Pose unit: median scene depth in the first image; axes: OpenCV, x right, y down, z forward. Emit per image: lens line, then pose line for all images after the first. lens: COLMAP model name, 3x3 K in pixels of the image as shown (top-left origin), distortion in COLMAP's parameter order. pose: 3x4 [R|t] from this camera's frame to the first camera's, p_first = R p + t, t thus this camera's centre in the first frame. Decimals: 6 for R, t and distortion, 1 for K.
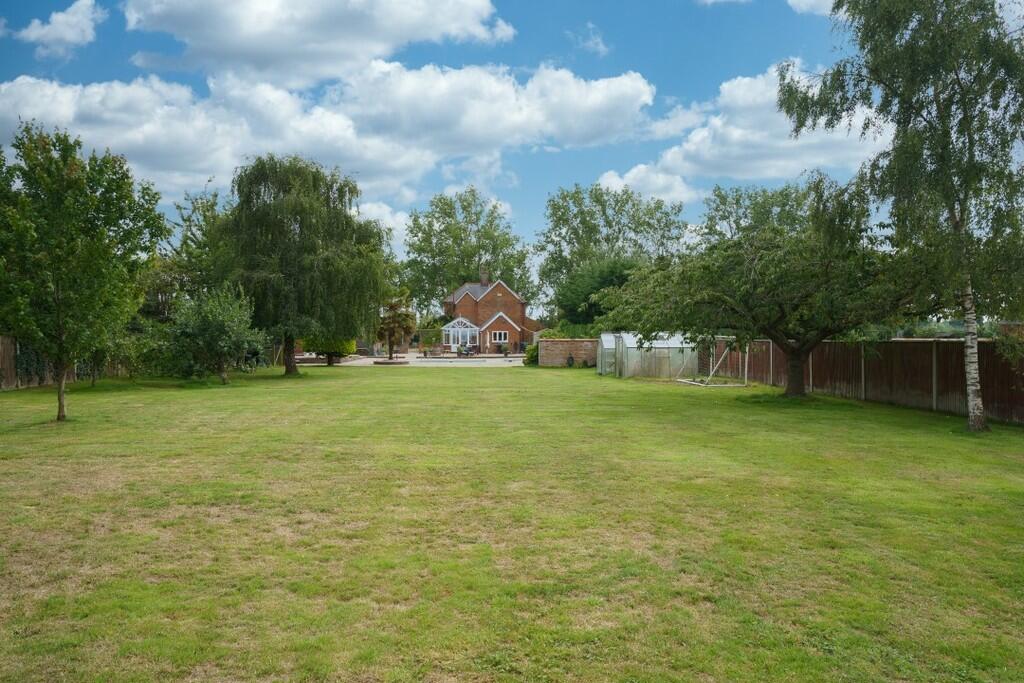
lens RADIAL K [[699.8, 0, 512.0], [0, 699.8, 341.0], [0, 0, 1]] dist [-0.000374, 0.000006]
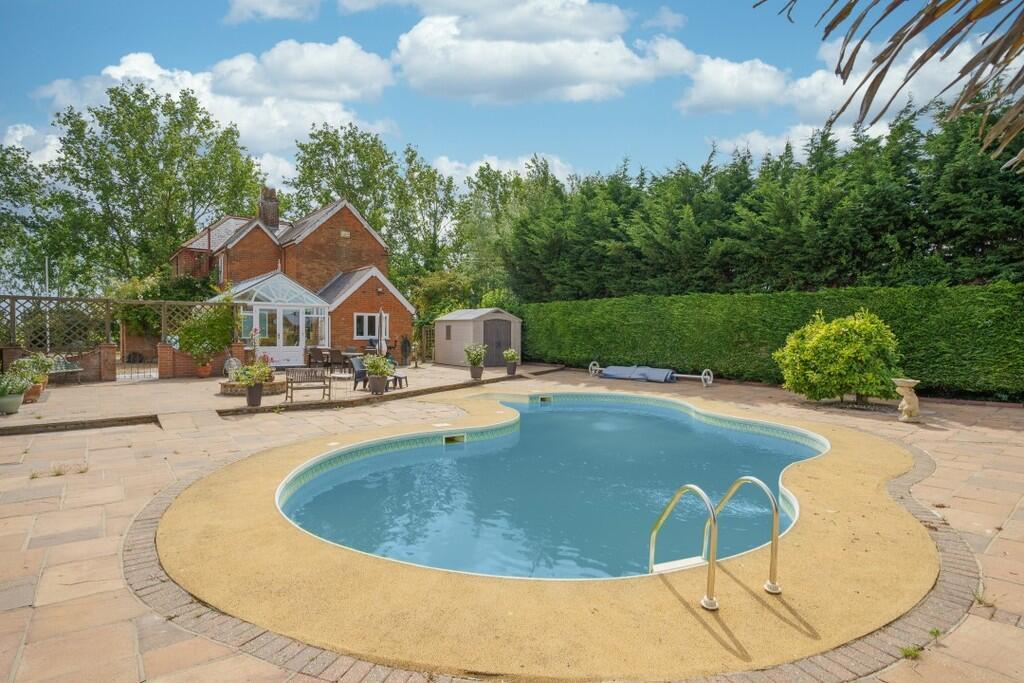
lens RADIAL K [[531.0, 0, 511.5], [0, 531.0, 338.0], [0, 0, 1]] dist [-0.005507, -0.000224]
pose [[0.846468, -0.007709, 0.532384, -0.096422], [0.001609, 0.999928, 0.011921, -0.002208], [-0.532438, -0.009234, 0.846419, 0.563288]]
